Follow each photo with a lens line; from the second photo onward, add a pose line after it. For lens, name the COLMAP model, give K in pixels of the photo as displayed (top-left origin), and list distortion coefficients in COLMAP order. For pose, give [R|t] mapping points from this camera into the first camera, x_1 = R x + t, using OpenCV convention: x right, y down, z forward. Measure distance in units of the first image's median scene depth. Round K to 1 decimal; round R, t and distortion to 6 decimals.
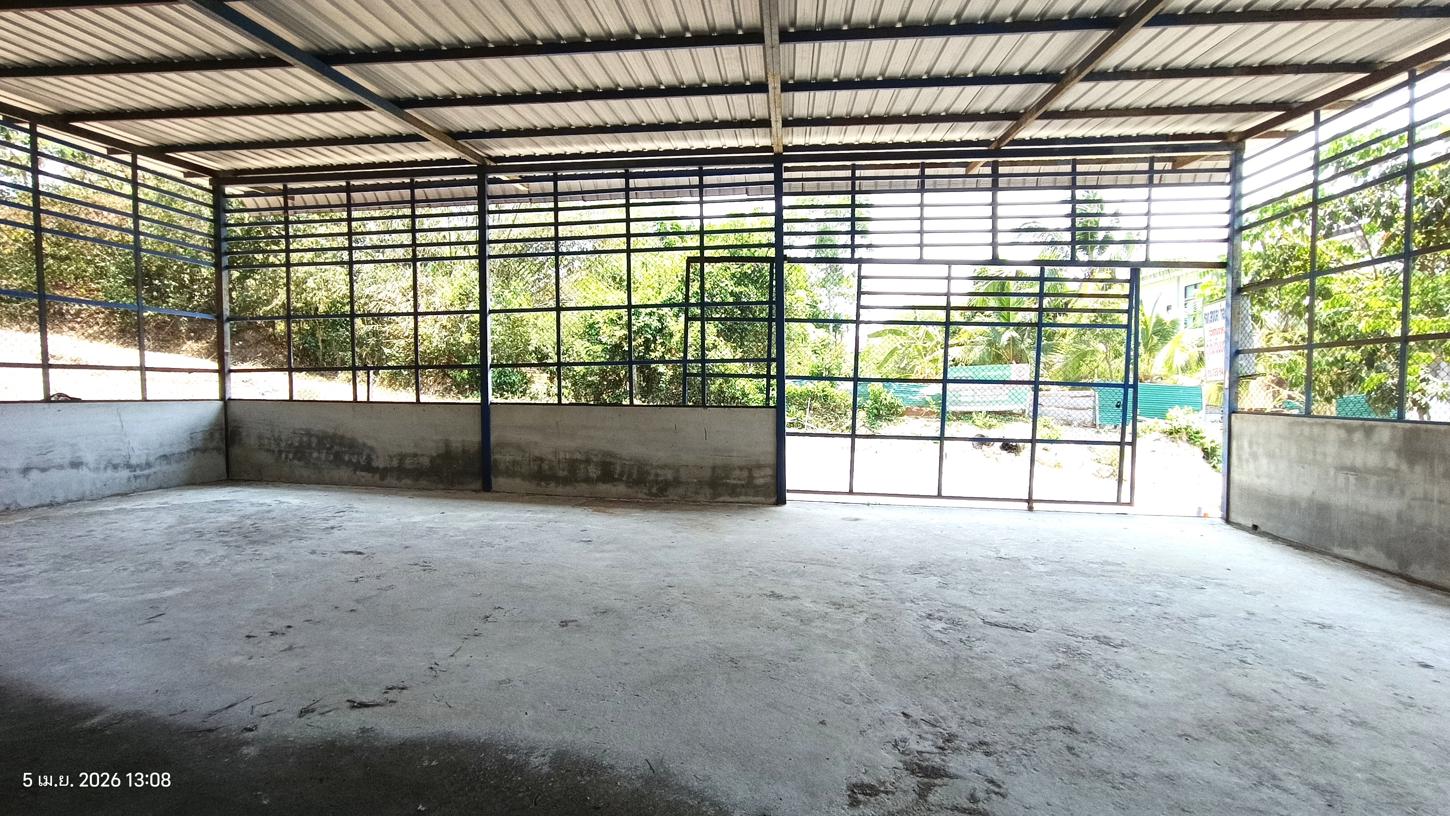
lens RADIAL K [[664.6, 0, 715.0], [0, 664.6, 413.1], [0, 0, 1]] dist [-0.031613, 0.017597]
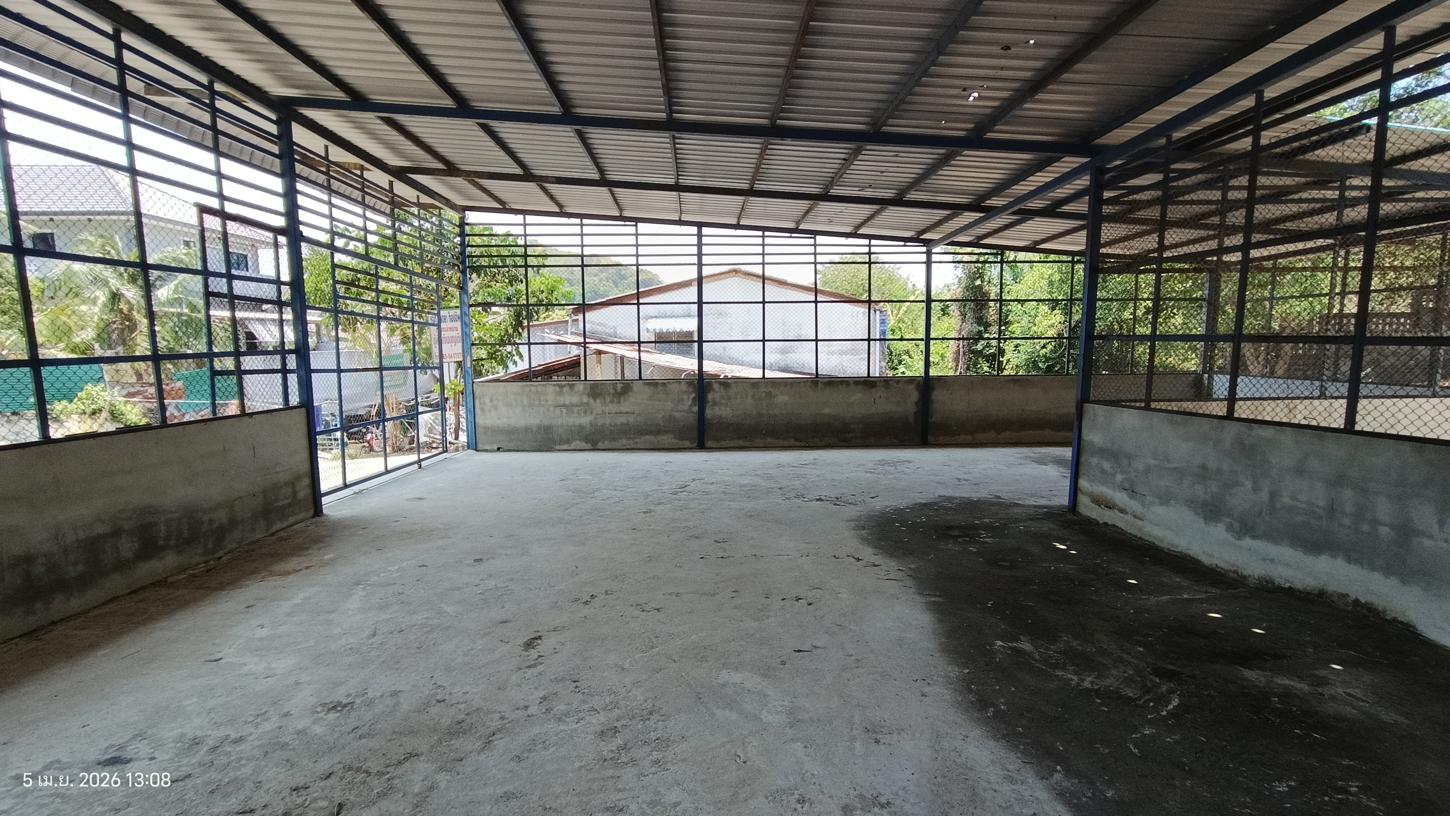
lens RADIAL K [[664.6, 0, 715.0], [0, 664.6, 412.9], [0, 0, 1]] dist [-0.031613, 0.017597]
pose [[-0.128488, -0.100304, 0.986626, -0.970613], [0.047781, 0.993090, 0.107184, -0.078546], [-0.990559, 0.060914, -0.122808, 0.679324]]
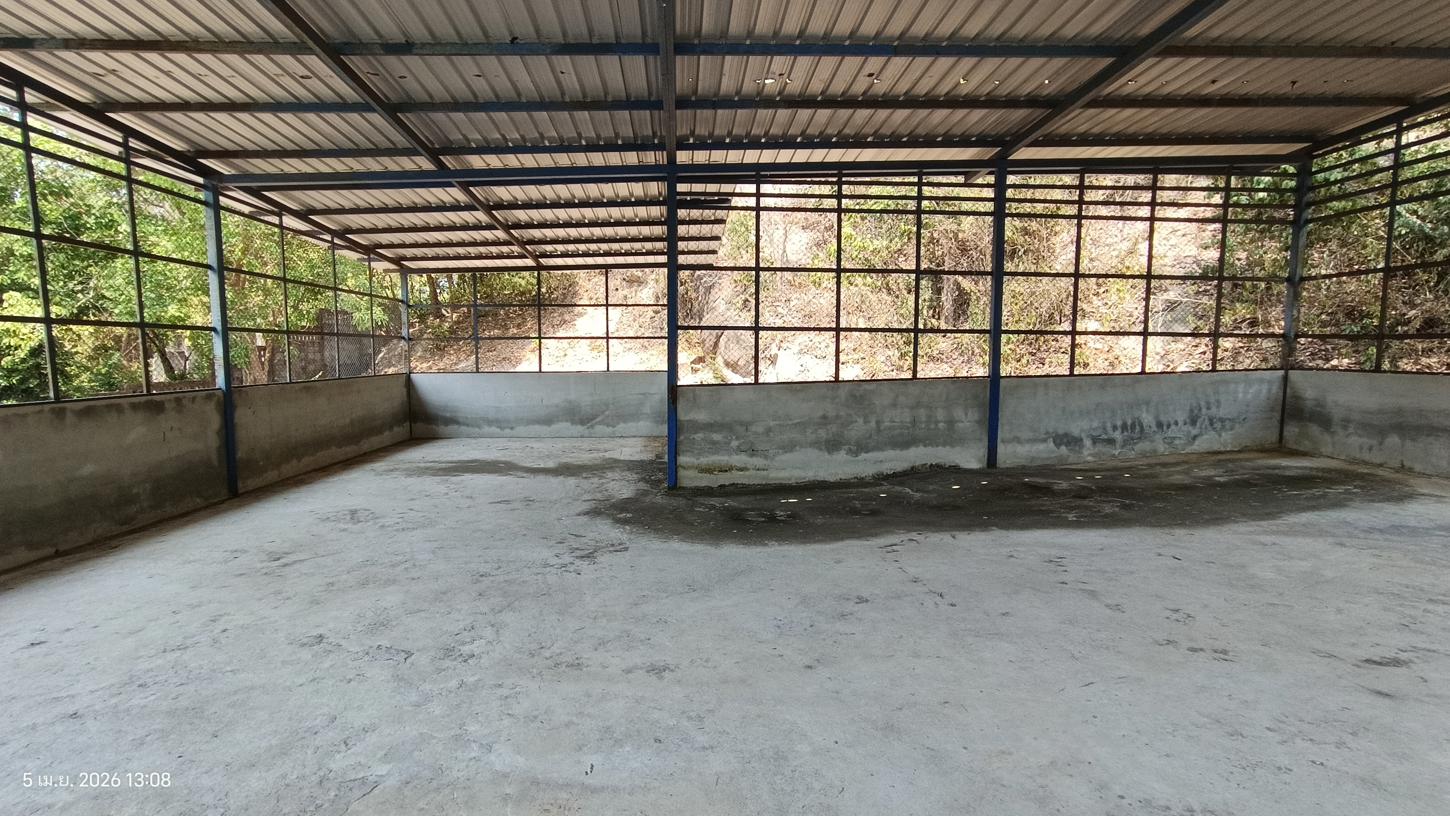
lens RADIAL K [[664.6, 0, 714.8], [0, 664.6, 412.9], [0, 0, 1]] dist [-0.031613, 0.017597]
pose [[-0.986787, 0.021002, -0.160654, 0.091895], [-0.000032, 0.991537, 0.129822, -0.060229], [0.162020, 0.128112, -0.978436, 1.112576]]
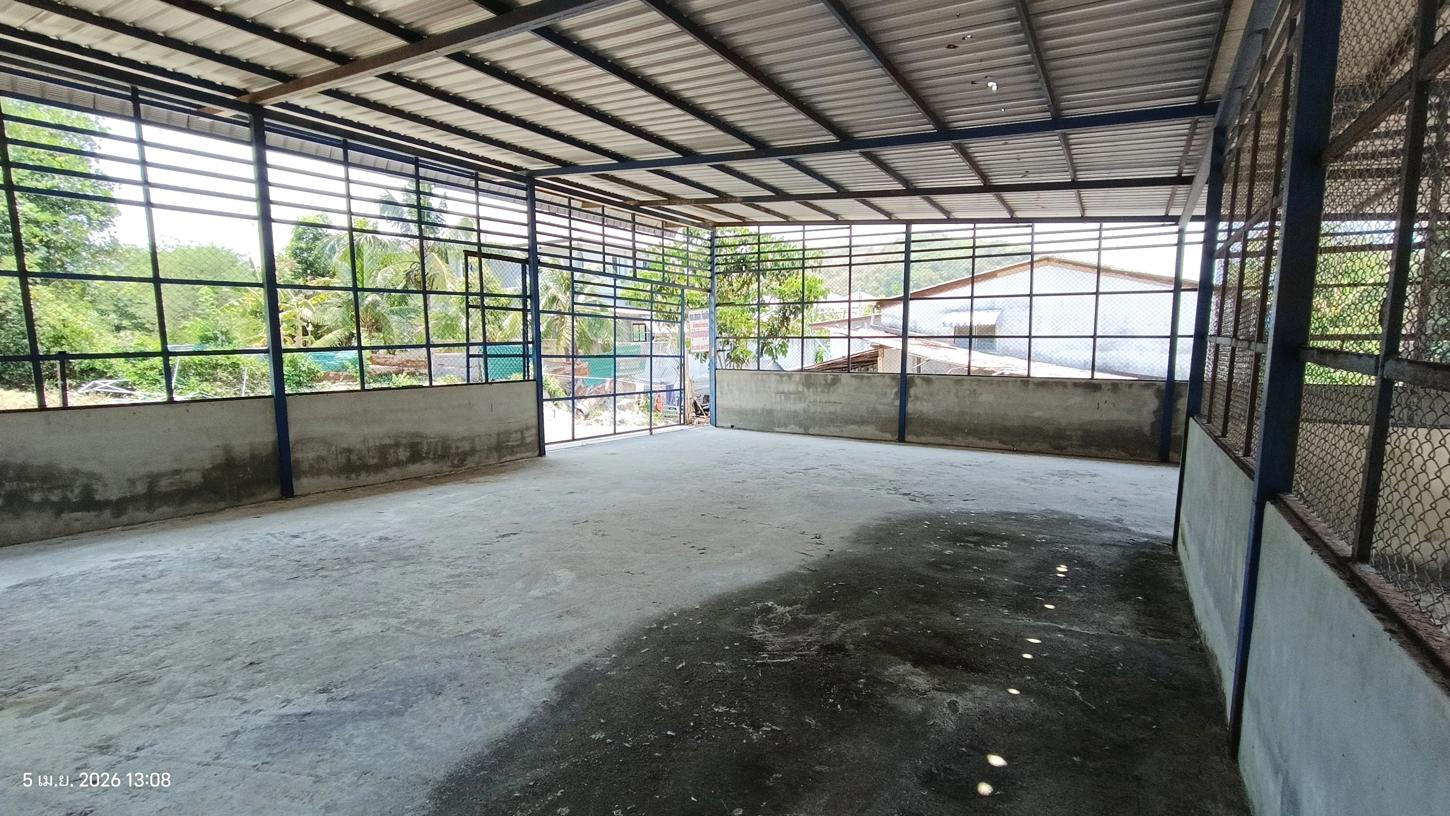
lens RADIAL K [[664.6, 0, 715.5], [0, 664.6, 412.8], [0, 0, 1]] dist [-0.031613, 0.017597]
pose [[0.437989, -0.100409, 0.893356, -1.054594], [0.036280, 0.994908, 0.094035, -0.063191], [-0.898248, -0.008775, 0.439401, 0.160079]]
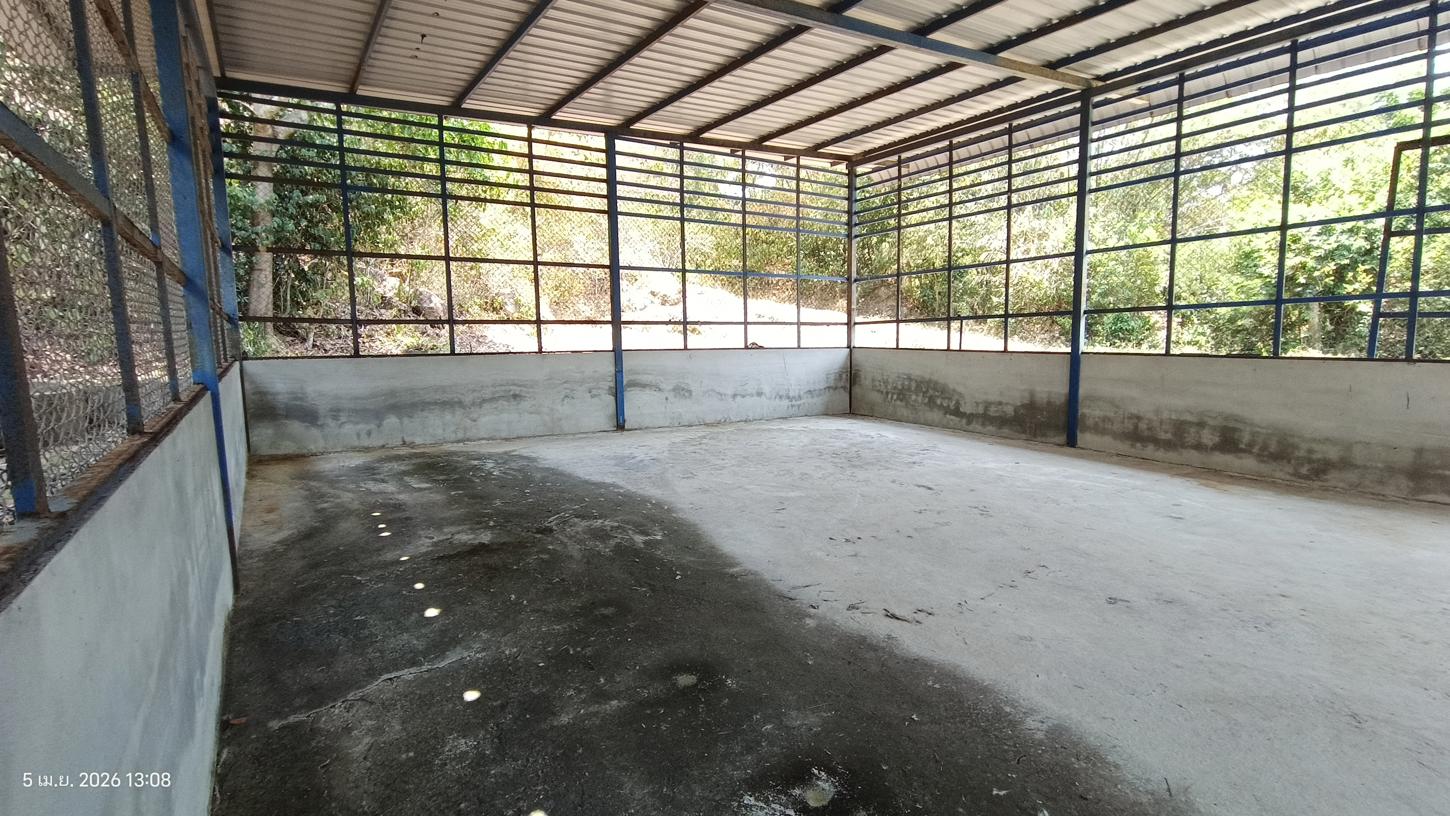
lens RADIAL K [[664.6, 0, 714.3], [0, 664.6, 414.4], [0, 0, 1]] dist [-0.031613, 0.017597]
pose [[0.643985, 0.079548, -0.760891, 0.047743], [-0.018029, 0.995881, 0.088857, -0.002143], [0.764825, -0.043504, 0.642767, 0.012983]]
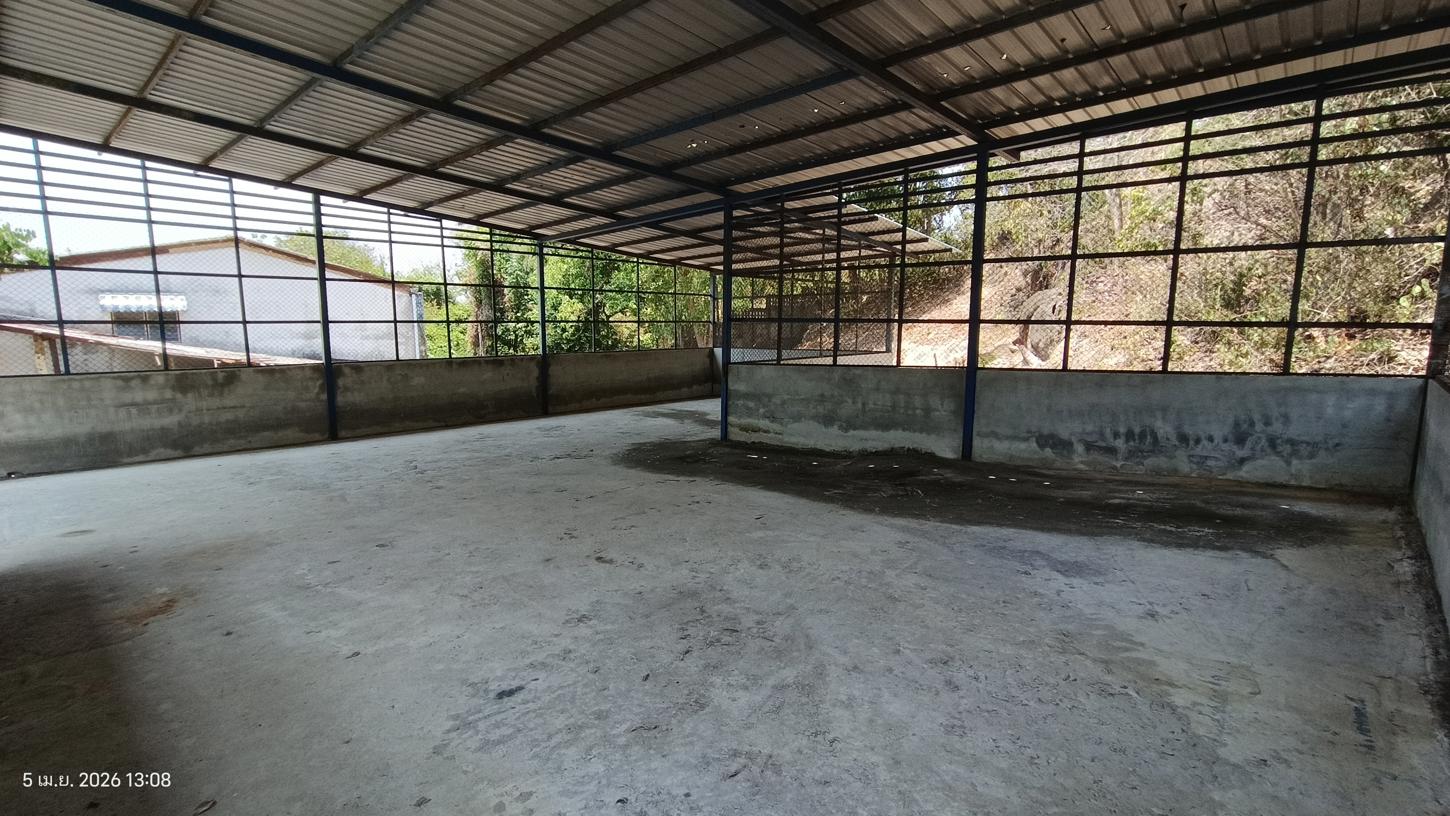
lens RADIAL K [[664.6, 0, 714.7], [0, 664.6, 410.9], [0, 0, 1]] dist [-0.031613, 0.017597]
pose [[-0.806840, -0.069900, 0.586620, -0.902871], [0.027543, 0.987445, 0.155543, -0.088506], [-0.590127, 0.141656, -0.794785, 1.224480]]
